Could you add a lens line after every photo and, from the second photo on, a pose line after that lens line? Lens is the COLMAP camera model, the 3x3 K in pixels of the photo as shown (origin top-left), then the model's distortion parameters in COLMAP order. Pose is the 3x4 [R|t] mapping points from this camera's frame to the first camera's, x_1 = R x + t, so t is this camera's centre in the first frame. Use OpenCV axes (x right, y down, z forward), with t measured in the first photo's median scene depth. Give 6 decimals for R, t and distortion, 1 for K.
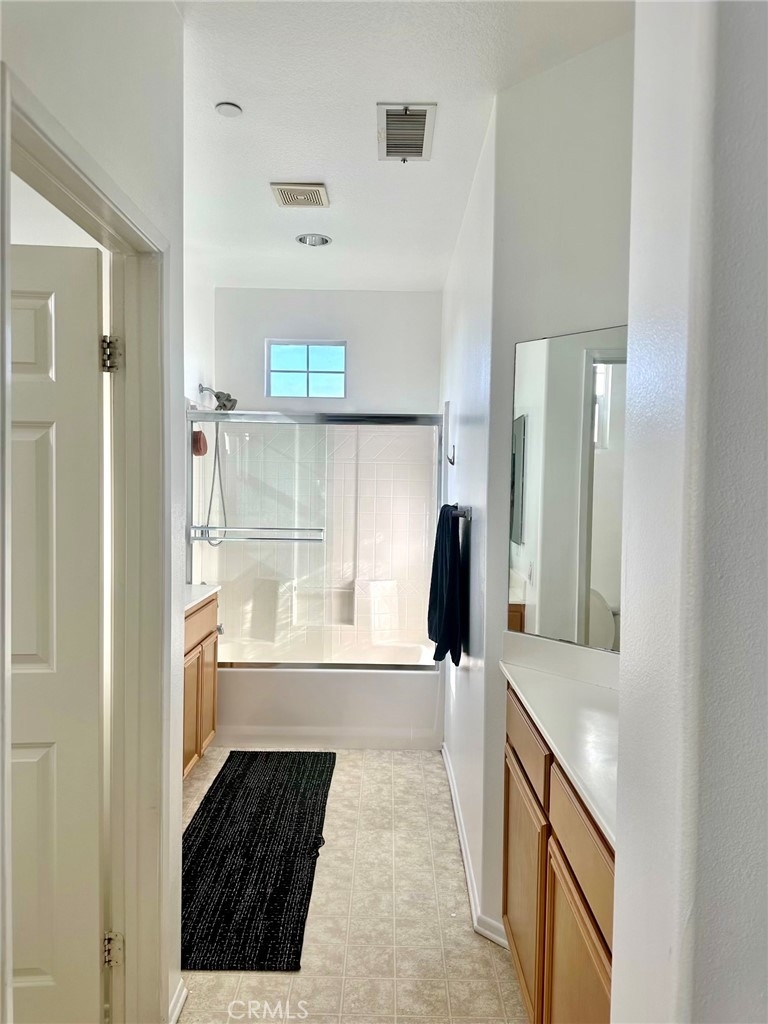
lens RADIAL K [[719.5, 0, 382.8], [0, 719.5, 505.8], [0, 0, 1]] dist [-0.011700, -0.013390]
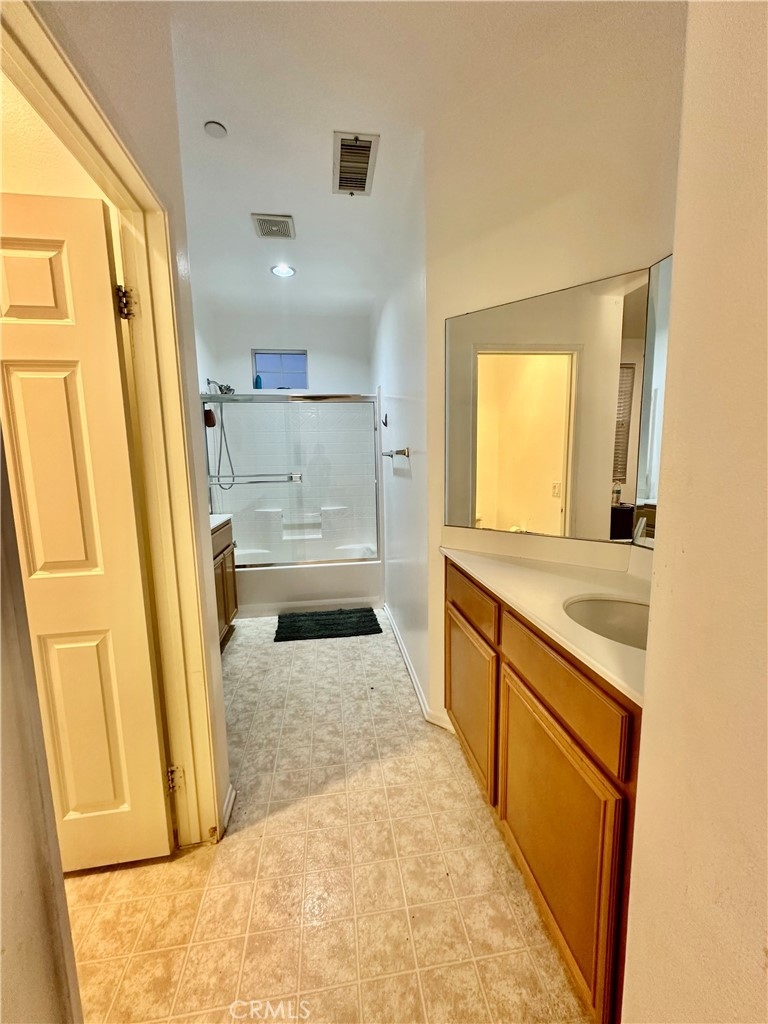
lens RADIAL K [[404.3, 0, 388.9], [0, 404.3, 516.1], [0, 0, 1]] dist [-0.009327, -0.000205]
pose [[0.986268, -0.053154, 0.156364, -0.059228], [0.036421, 0.993484, 0.107993, 0.055923], [-0.161085, -0.100816, 0.981778, 0.190027]]
